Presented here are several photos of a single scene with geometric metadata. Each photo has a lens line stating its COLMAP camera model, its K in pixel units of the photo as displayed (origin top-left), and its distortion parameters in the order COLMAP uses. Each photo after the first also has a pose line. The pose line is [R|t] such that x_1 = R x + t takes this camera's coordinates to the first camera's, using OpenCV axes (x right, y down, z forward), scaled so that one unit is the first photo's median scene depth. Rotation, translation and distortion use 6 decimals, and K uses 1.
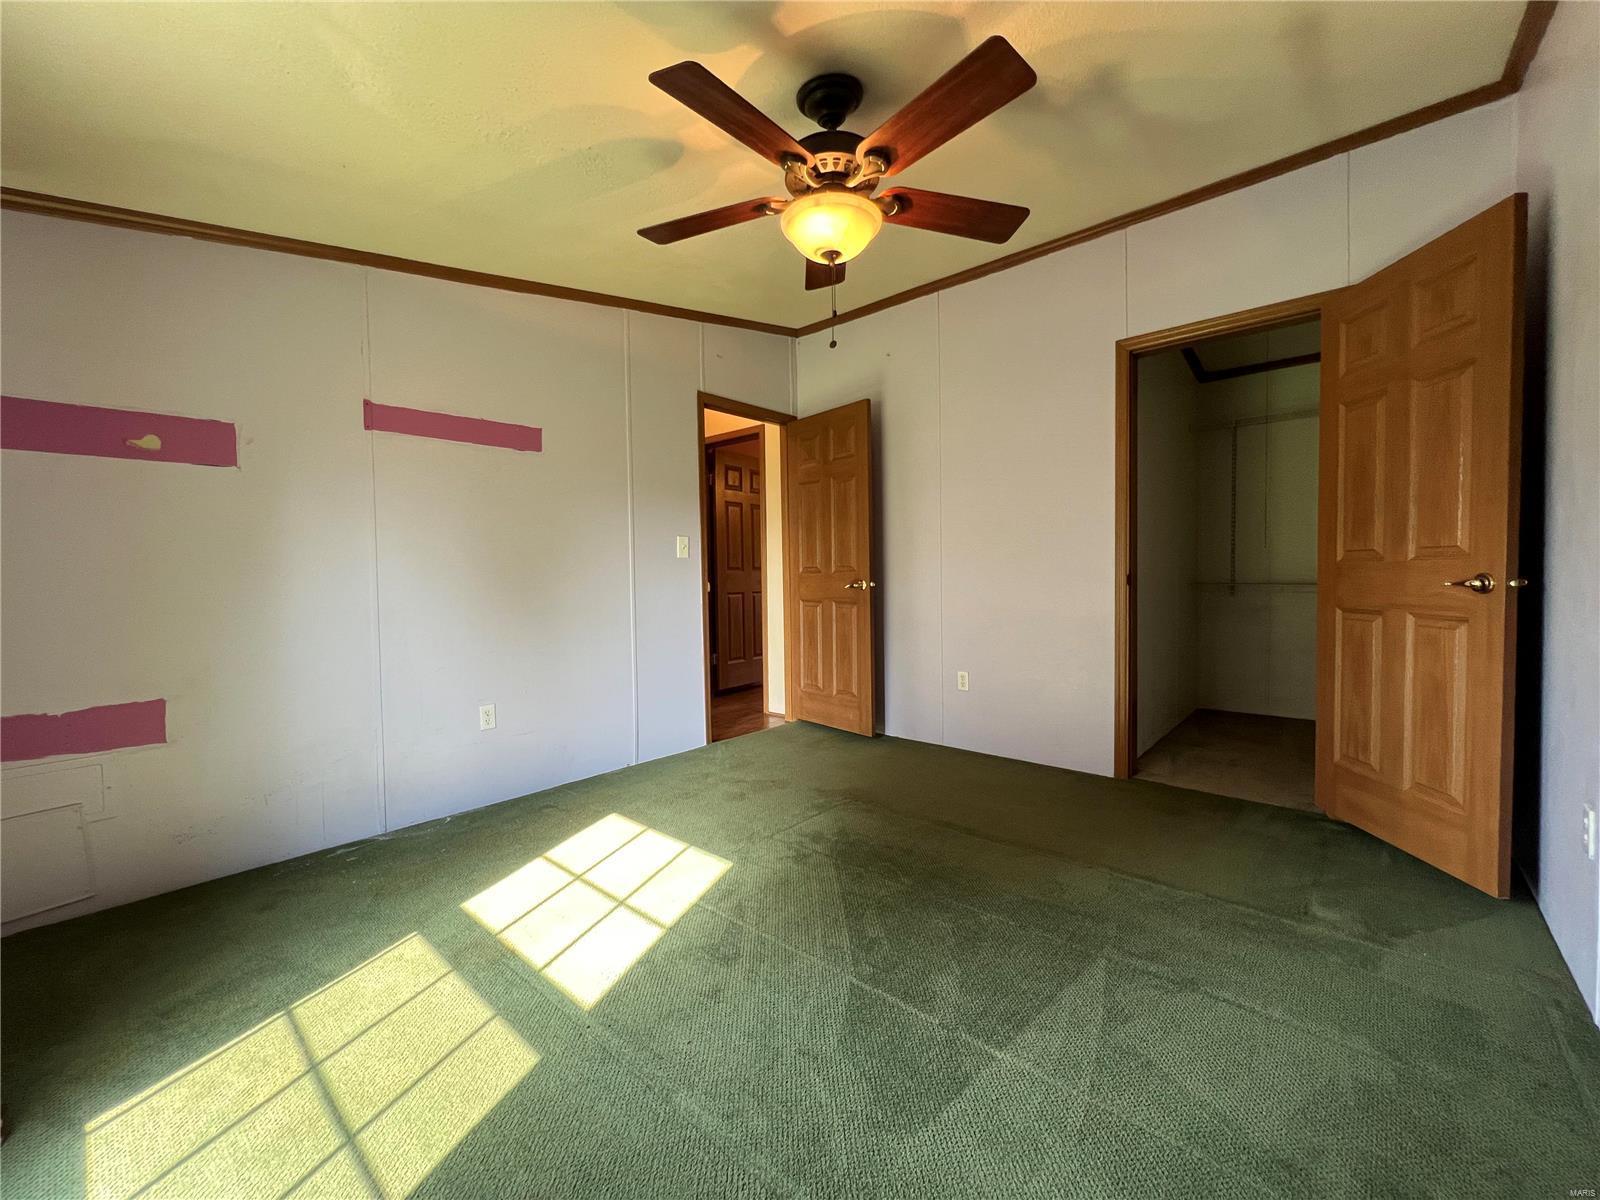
lens RADIAL K [[646.4, 0, 800.5], [0, 646.4, 600.0], [0, 0, 1]] dist [-0.002382, 0.000389]
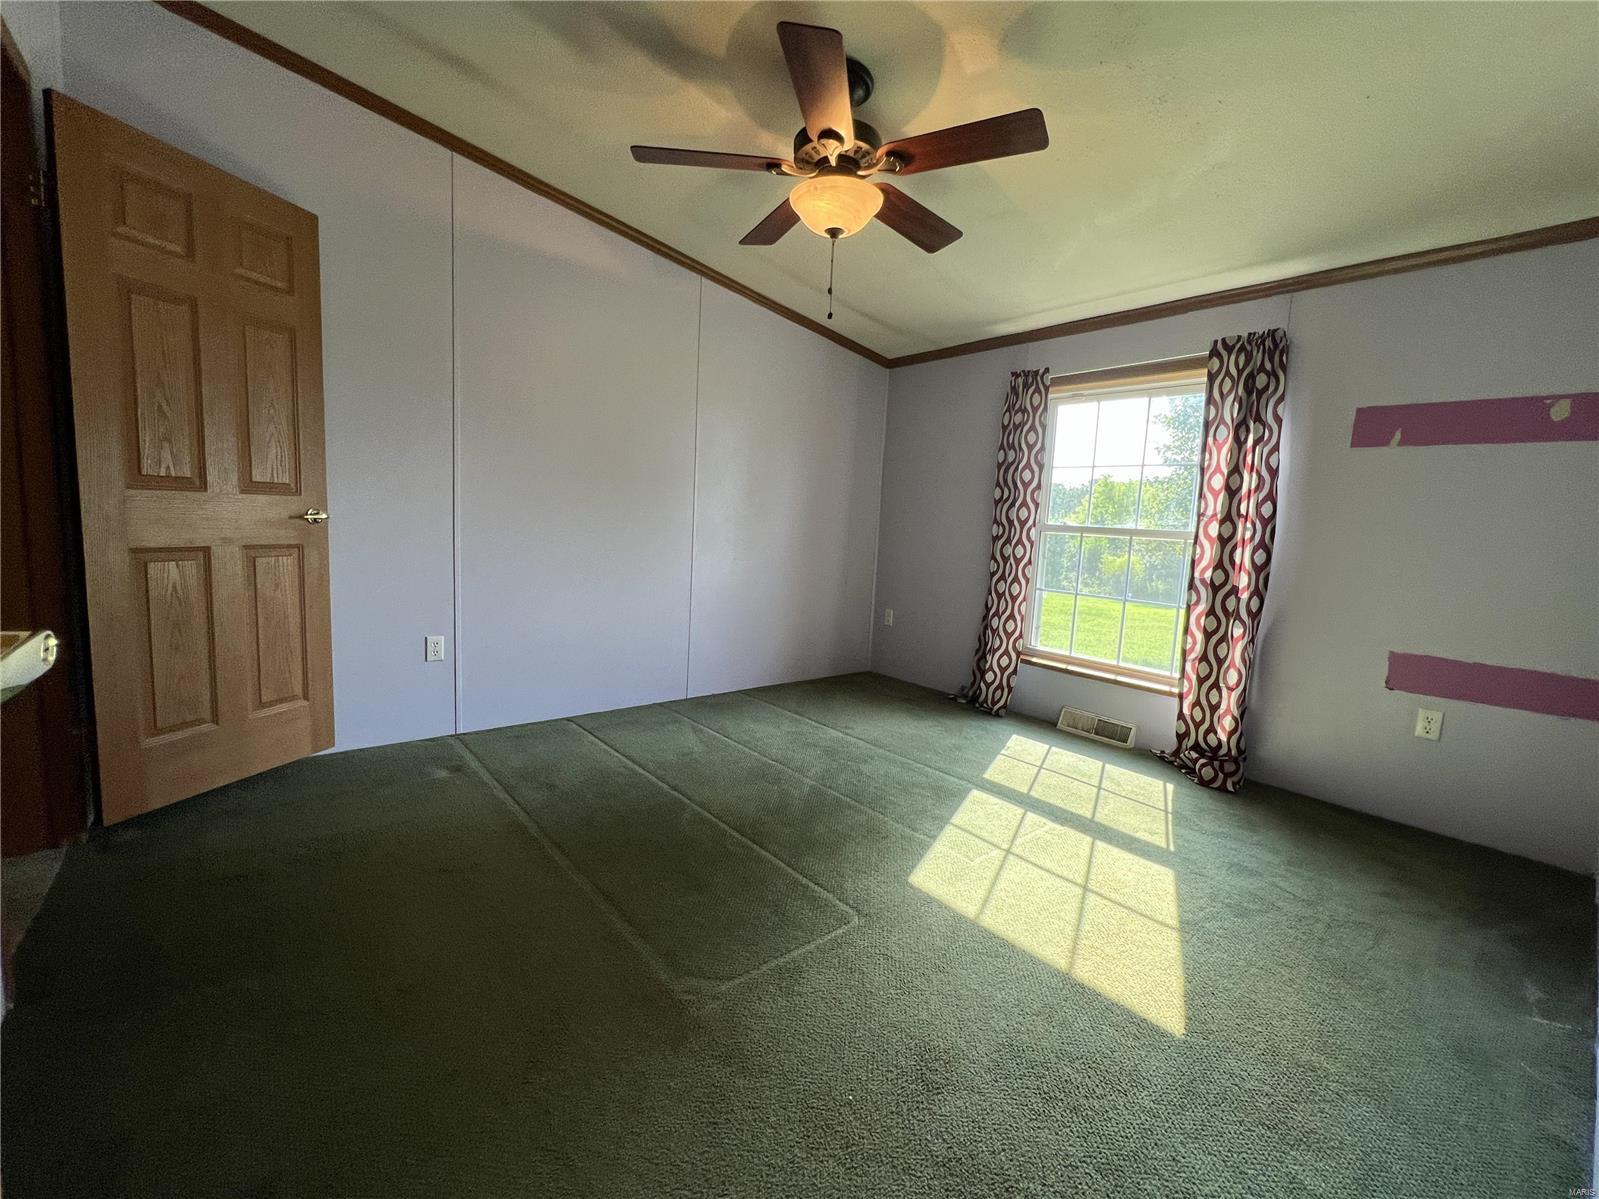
lens RADIAL K [[655.3, 0, 788.4], [0, 655.3, 597.7], [0, 0, 1]] dist [-0.001412, 0.000197]
pose [[-0.980087, -0.057173, 0.190162, -0.114449], [-0.031128, 0.990050, 0.137233, -0.081556], [-0.196115, 0.128581, -0.972114, 2.276588]]
